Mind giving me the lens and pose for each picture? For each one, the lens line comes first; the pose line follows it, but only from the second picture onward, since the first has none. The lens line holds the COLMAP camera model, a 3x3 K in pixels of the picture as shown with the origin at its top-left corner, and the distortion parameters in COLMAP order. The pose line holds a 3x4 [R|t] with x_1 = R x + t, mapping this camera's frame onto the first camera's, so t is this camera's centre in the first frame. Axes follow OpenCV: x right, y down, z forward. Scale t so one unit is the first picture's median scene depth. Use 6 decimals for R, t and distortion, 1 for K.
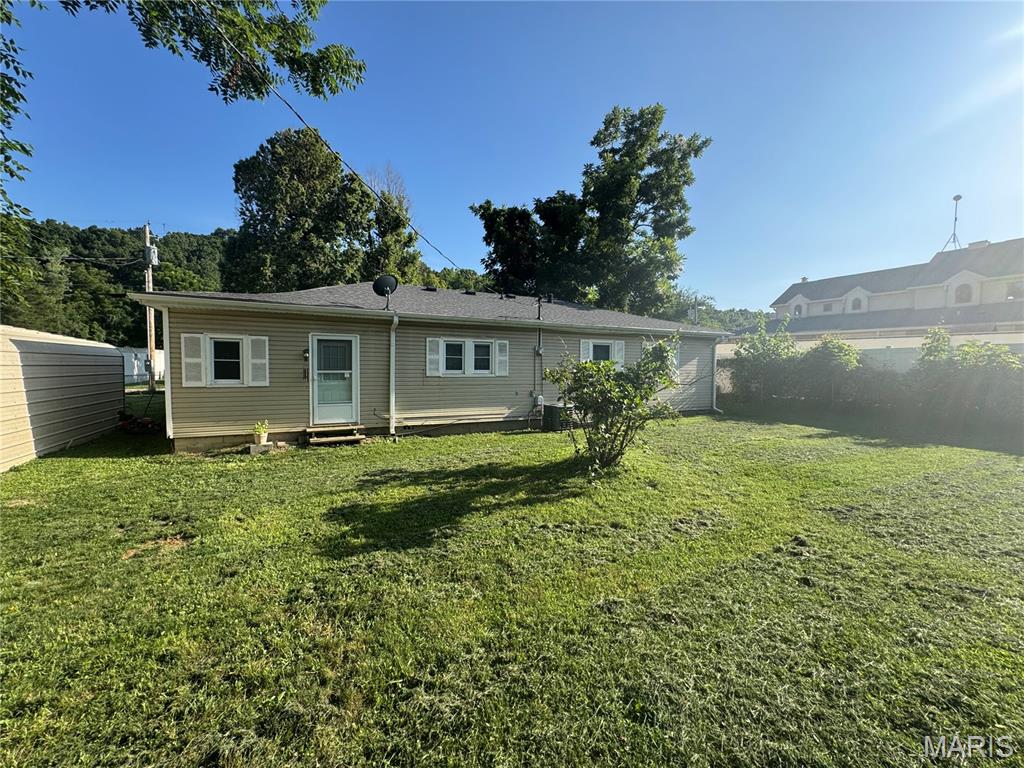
lens RADIAL K [[408.9, 0, 510.3], [0, 408.9, 379.8], [0, 0, 1]] dist [-0.001982, 0.000419]
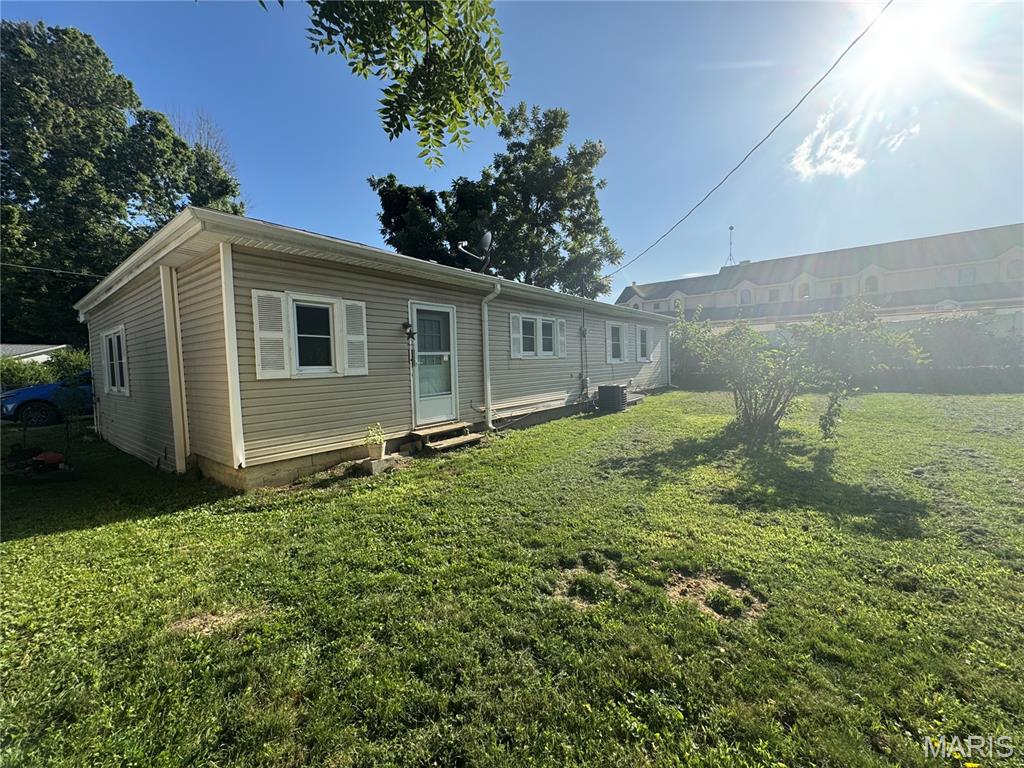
lens RADIAL K [[408.9, 0, 510.3], [0, 408.9, 379.8], [0, 0, 1]] dist [-0.001982, 0.000419]
pose [[0.898288, -0.056711, 0.435732, -0.601198], [0.057646, 0.998276, 0.011084, 0.026778], [-0.435609, 0.015161, 0.900008, 0.248030]]
